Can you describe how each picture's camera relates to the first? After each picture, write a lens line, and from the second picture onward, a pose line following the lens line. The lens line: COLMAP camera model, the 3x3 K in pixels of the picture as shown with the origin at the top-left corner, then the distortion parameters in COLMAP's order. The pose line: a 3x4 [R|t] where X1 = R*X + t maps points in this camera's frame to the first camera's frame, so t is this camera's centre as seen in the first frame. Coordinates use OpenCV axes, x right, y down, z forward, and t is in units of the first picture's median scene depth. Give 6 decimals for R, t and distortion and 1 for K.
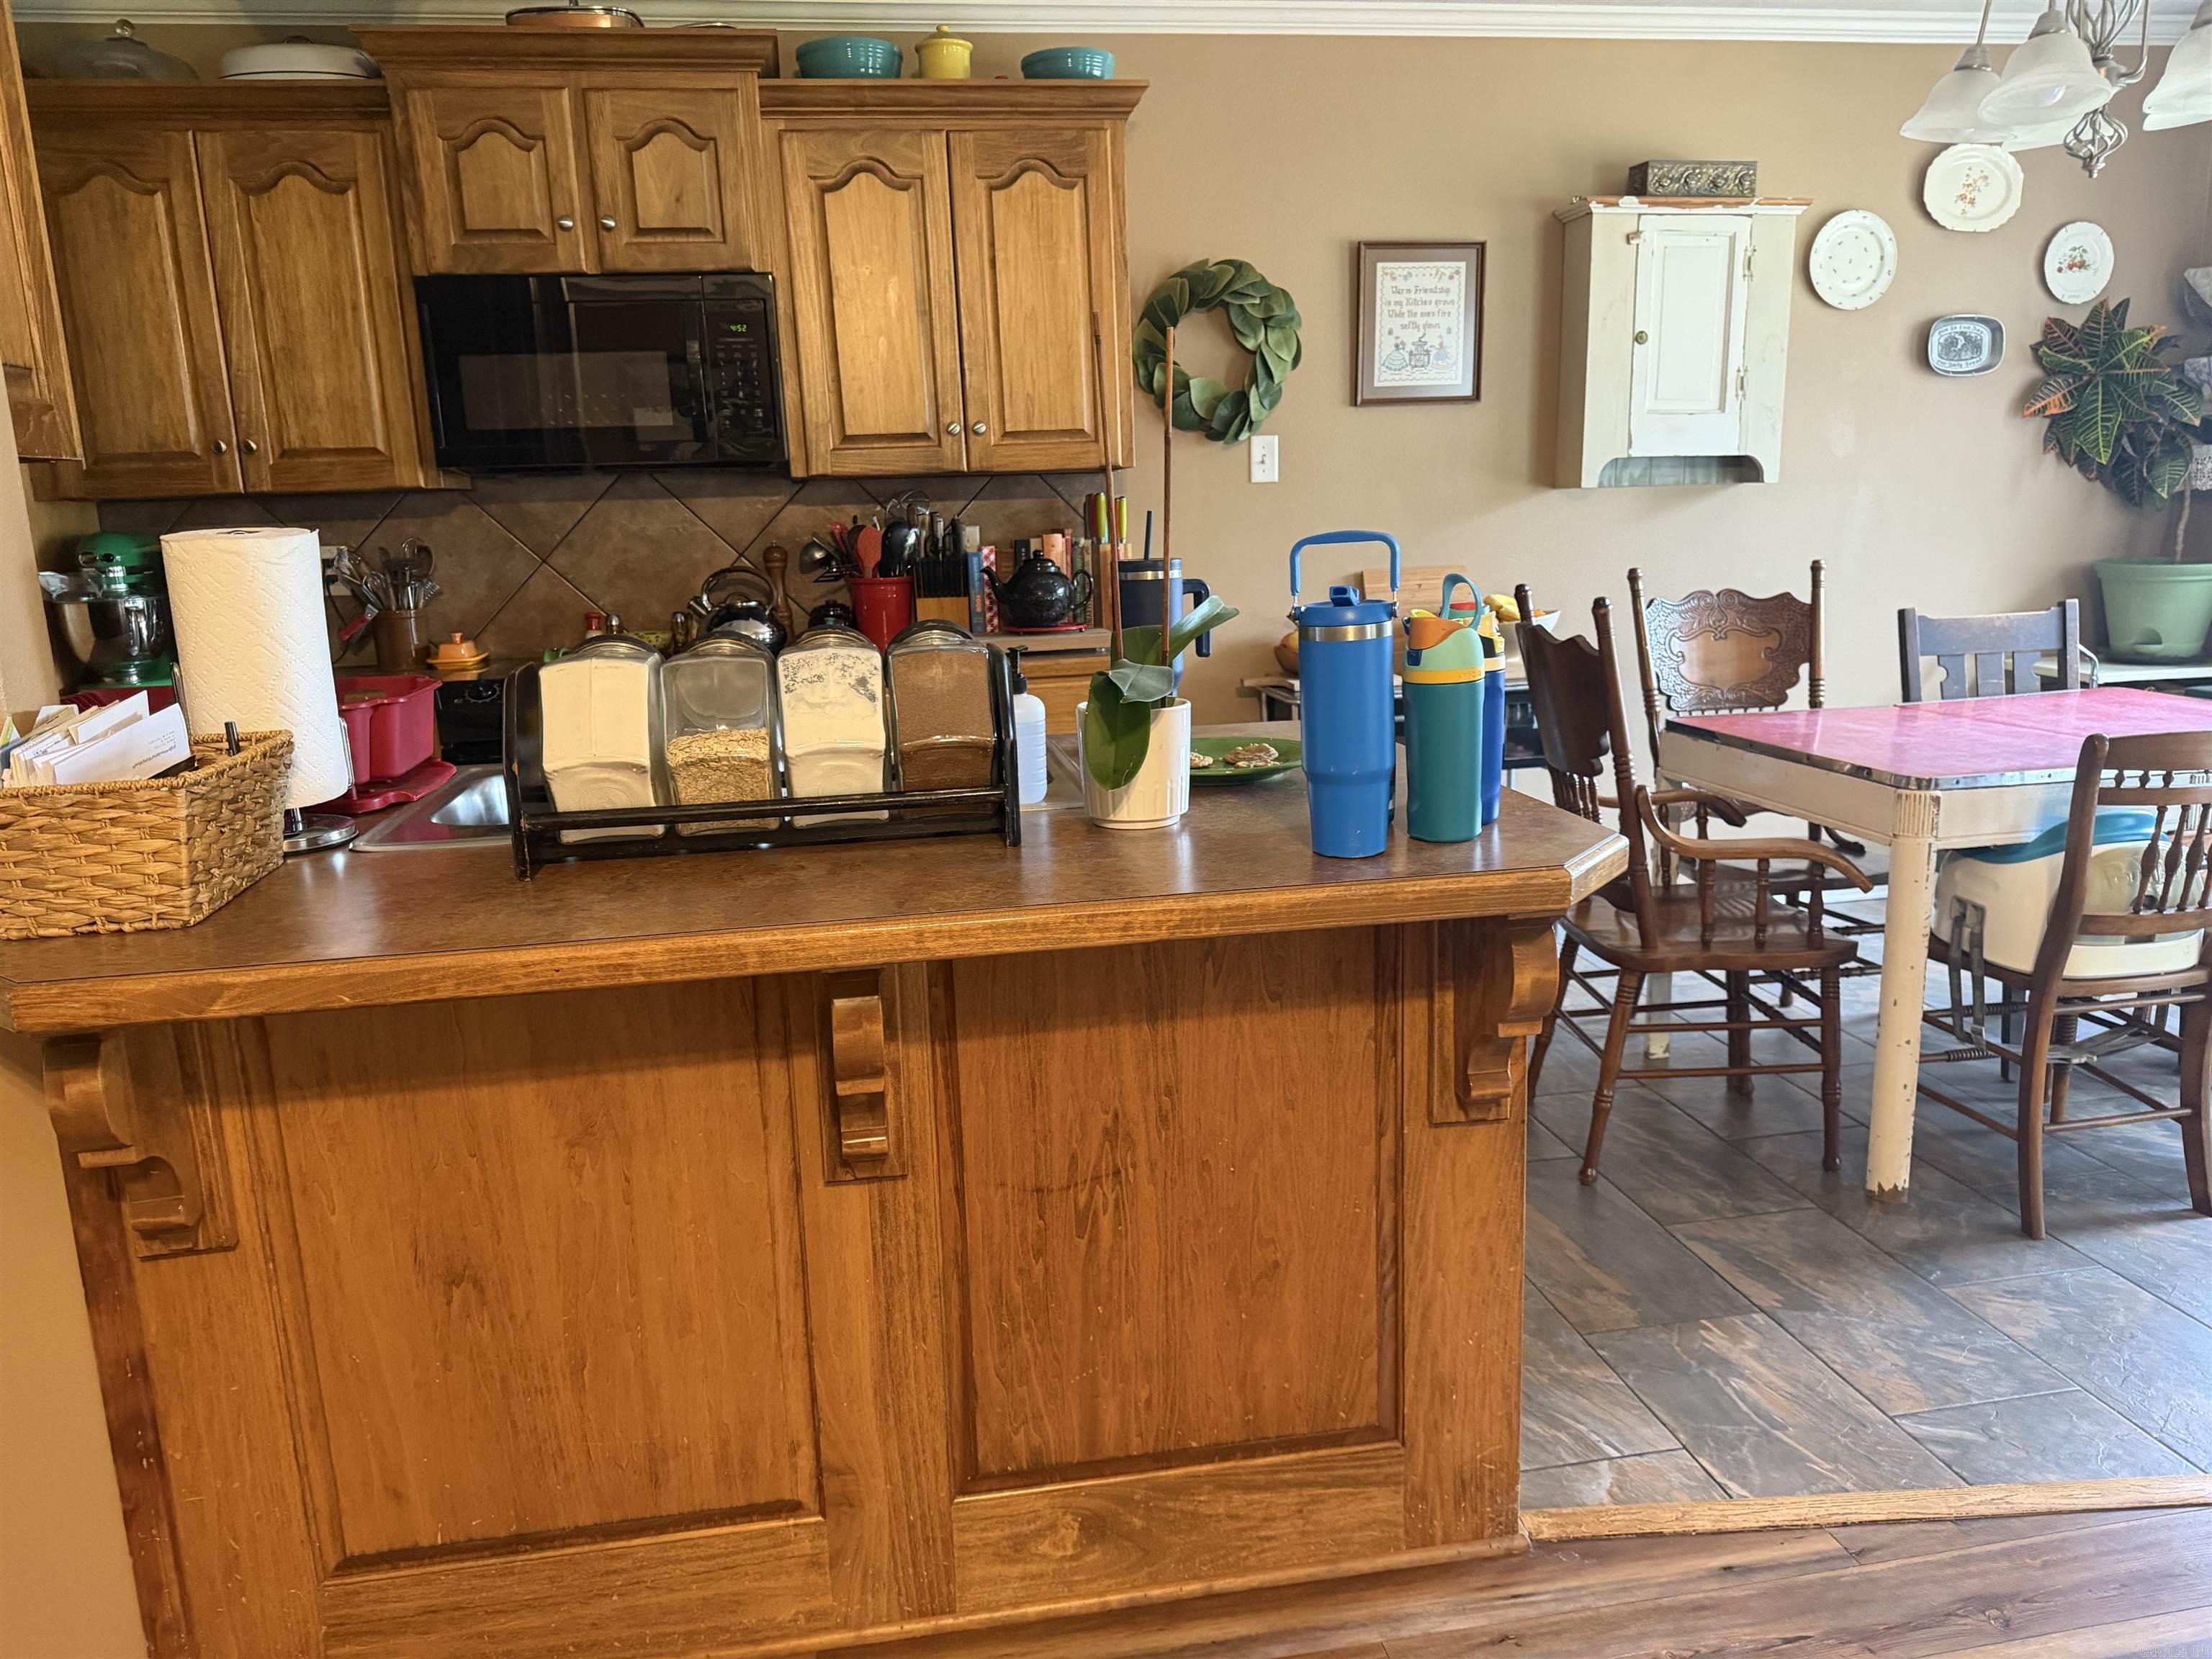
lens RADIAL K [[1559.5, 0, 1094.0], [0, 1559.5, 838.8], [0, 0, 1]] dist [0.008582, -0.020606]
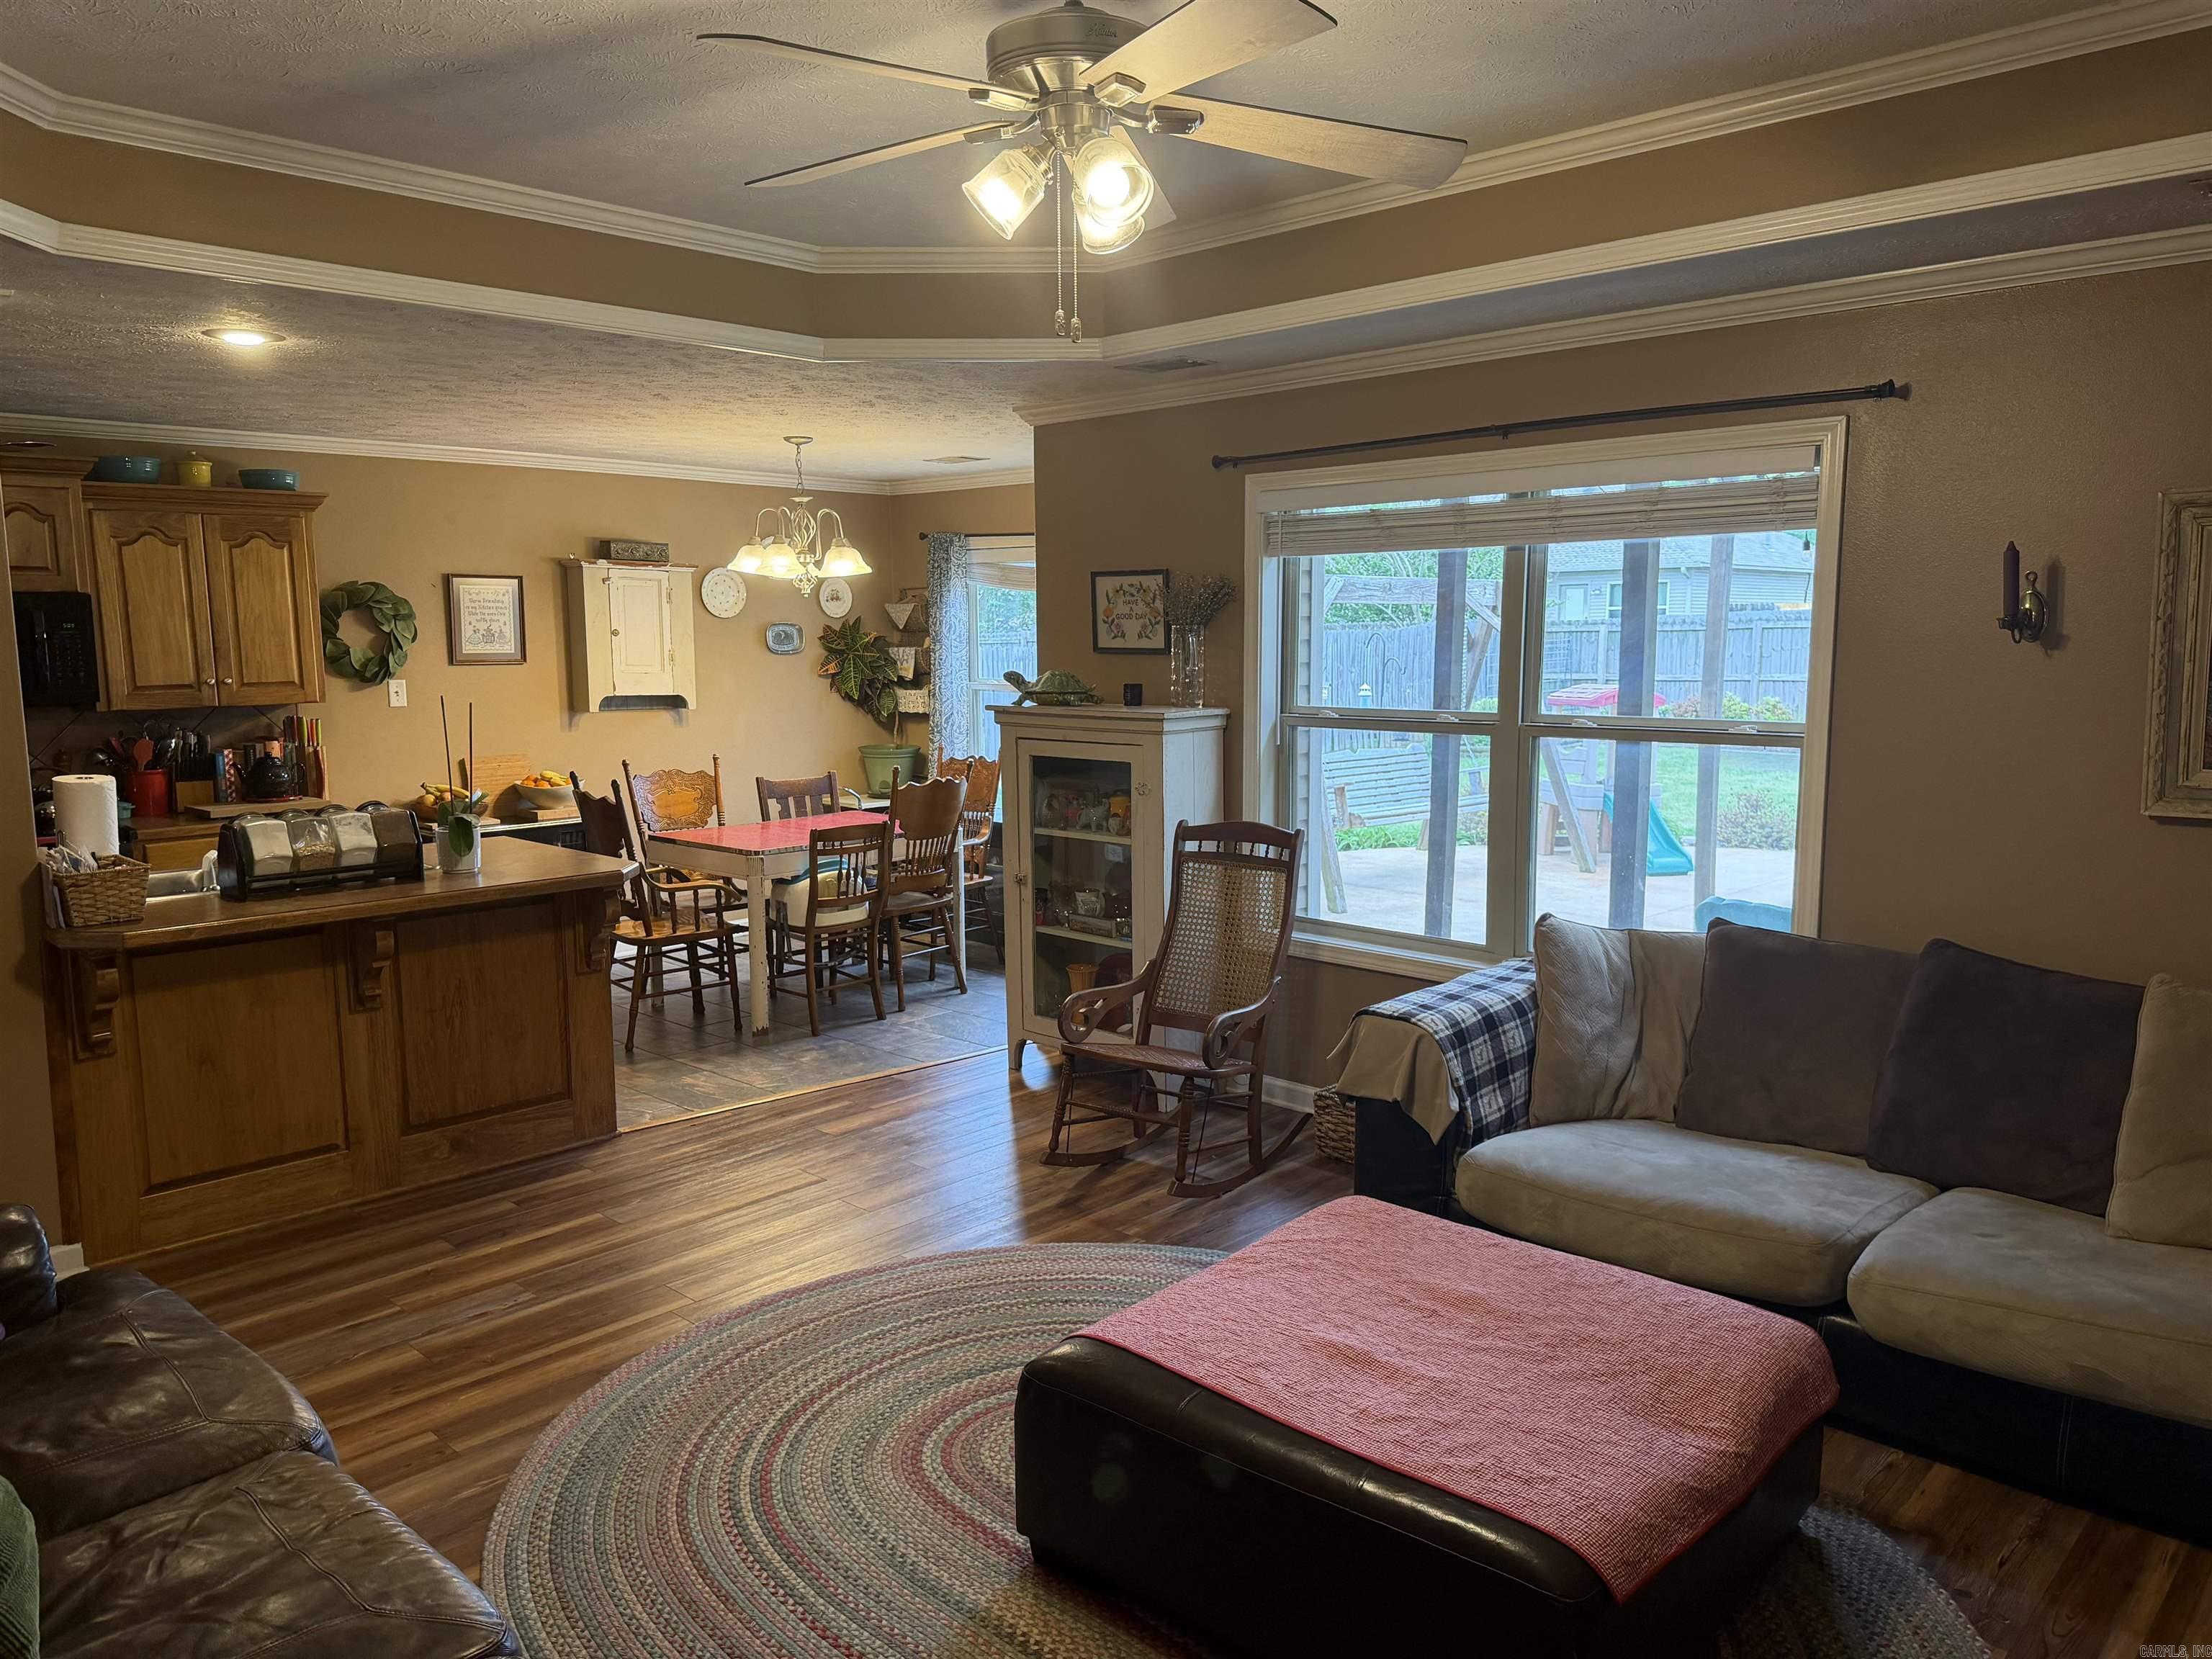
lens RADIAL K [[1534.6, 0, 1125.6], [0, 1534.6, 830.6], [0, 0, 1]] dist [0.047525, -0.060379]
pose [[0.795406, -0.046788, 0.604268, -0.291347], [0.105180, 0.992544, -0.061597, 0.088807], [-0.596880, 0.112551, 0.794397, -0.800953]]
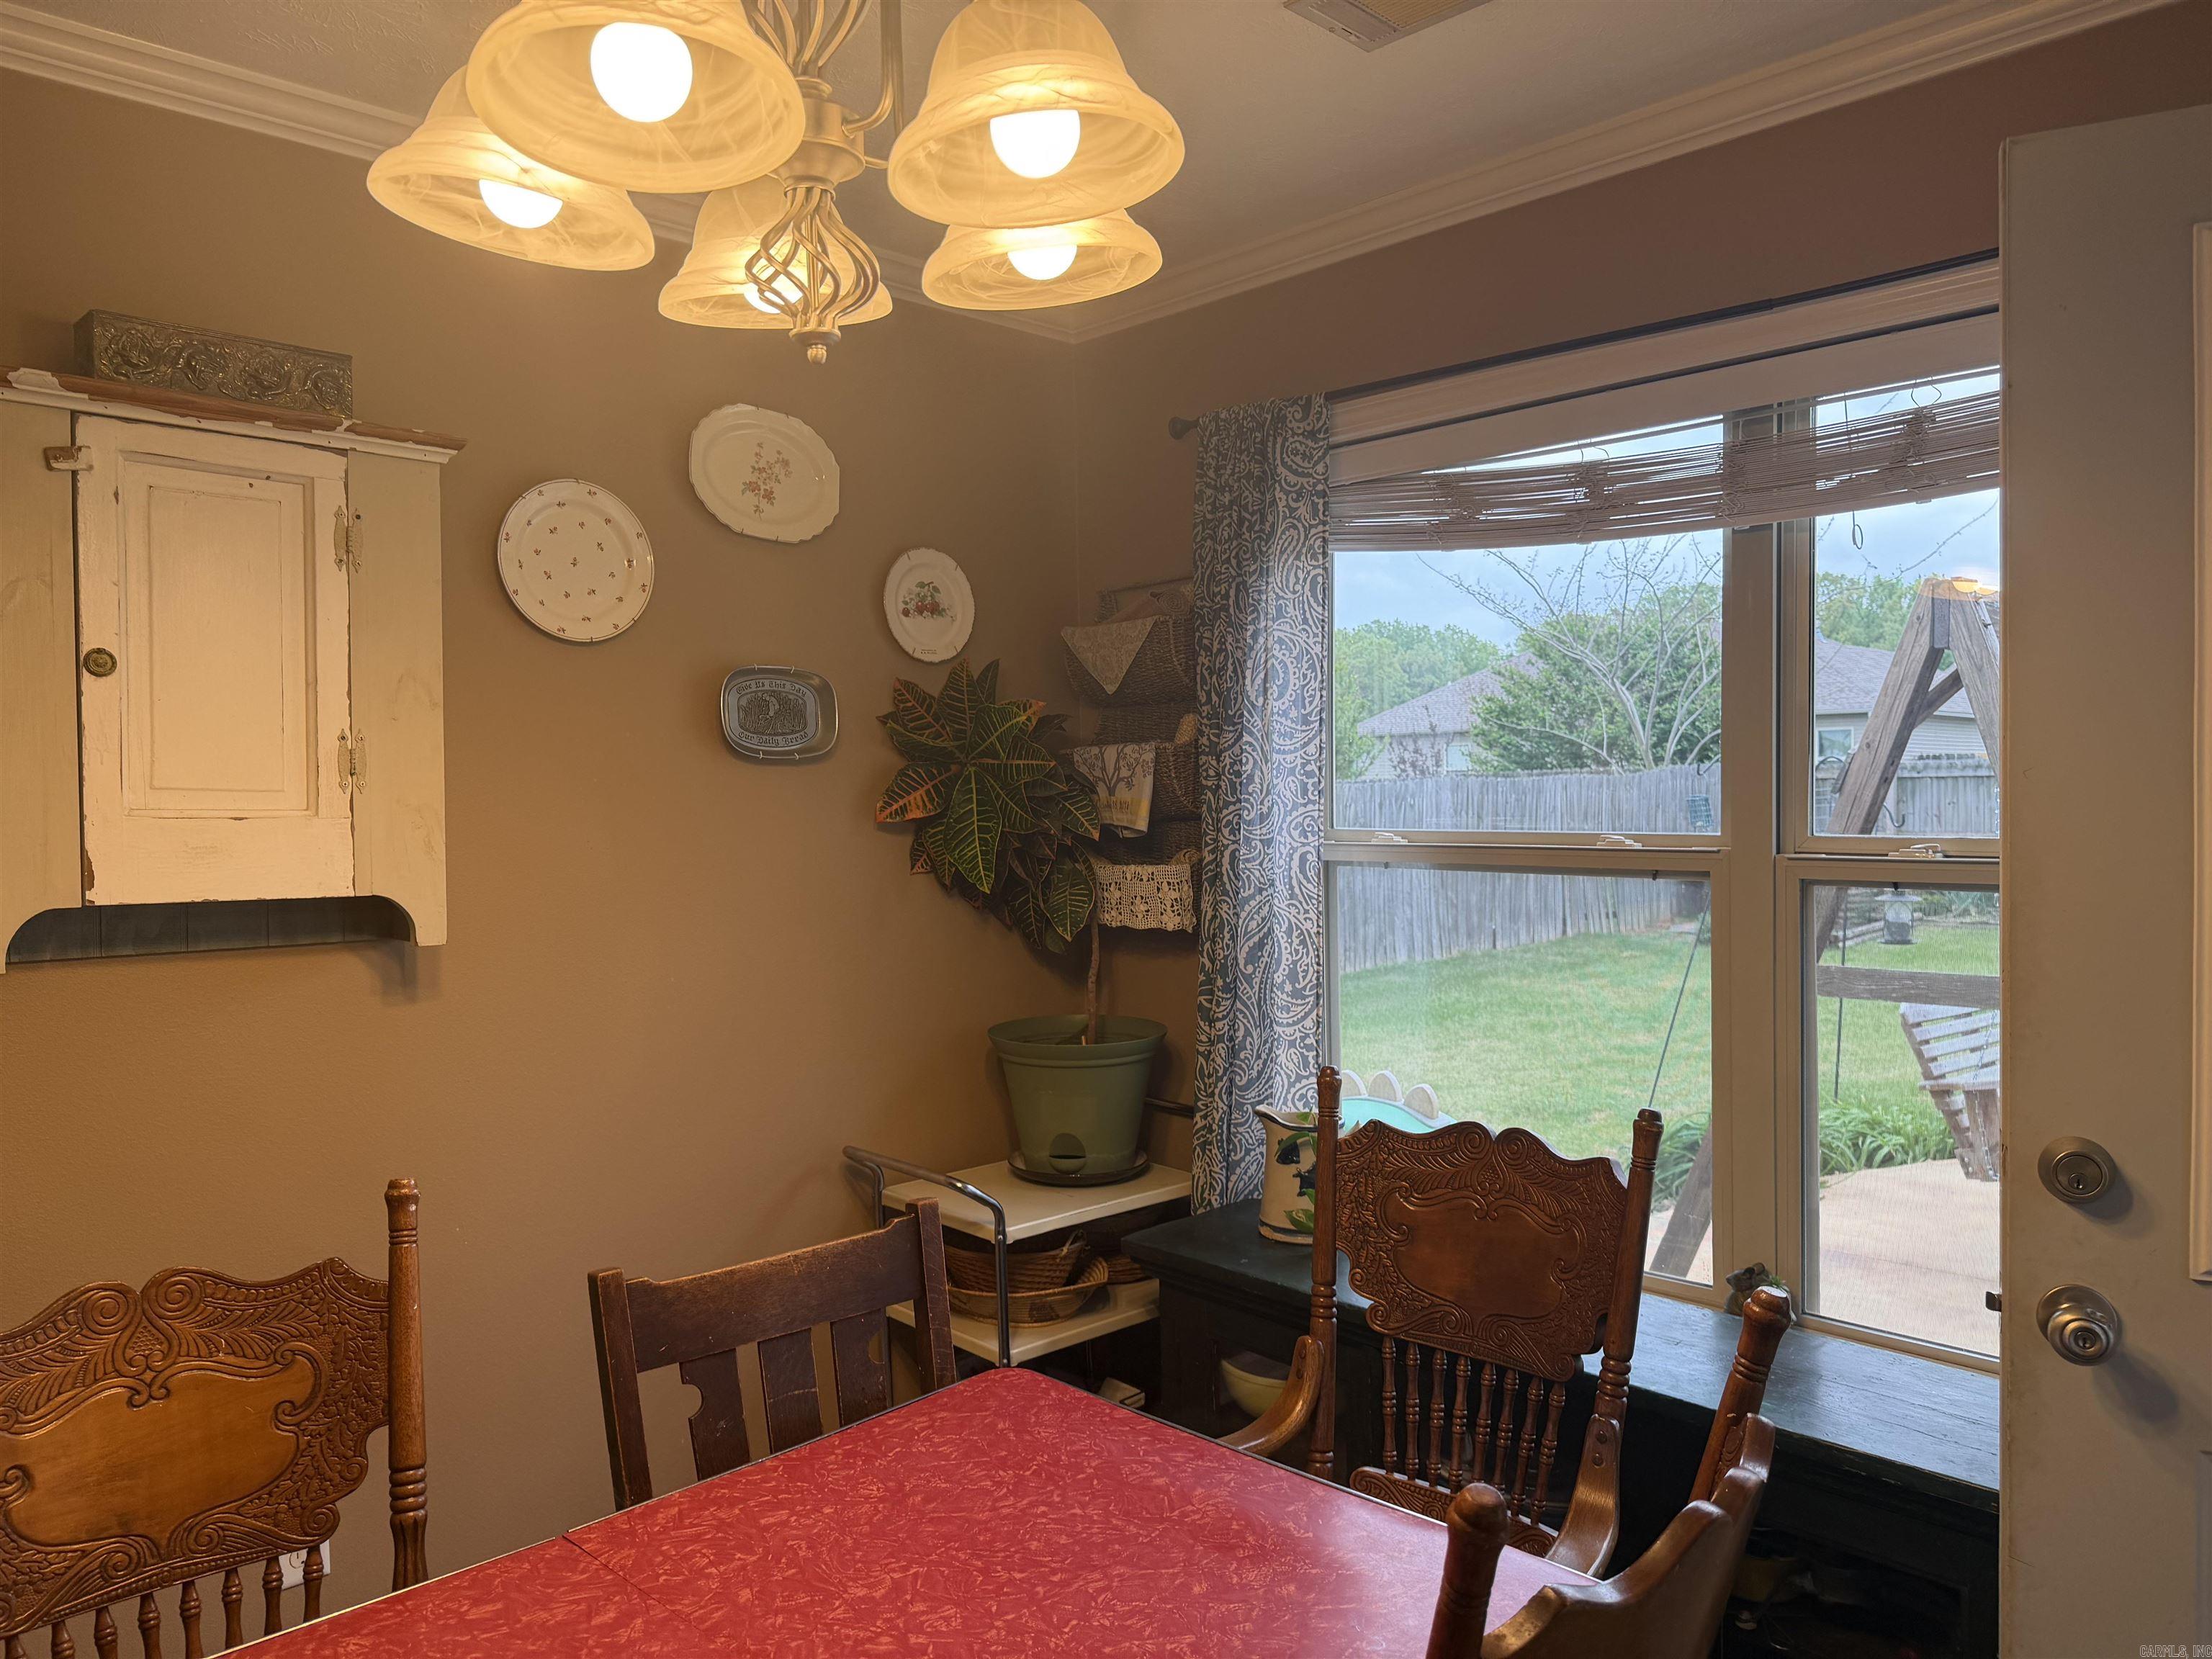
lens RADIAL K [[1554.8, 0, 1117.8], [0, 1554.8, 830.6], [0, 0, 1]] dist [0.139760, -0.216153]
pose [[0.818401, 0.011731, 0.574528, 0.332298], [0.106283, 0.979453, -0.171396, -0.157926], [-0.564733, 0.201333, 0.800338, 0.458146]]
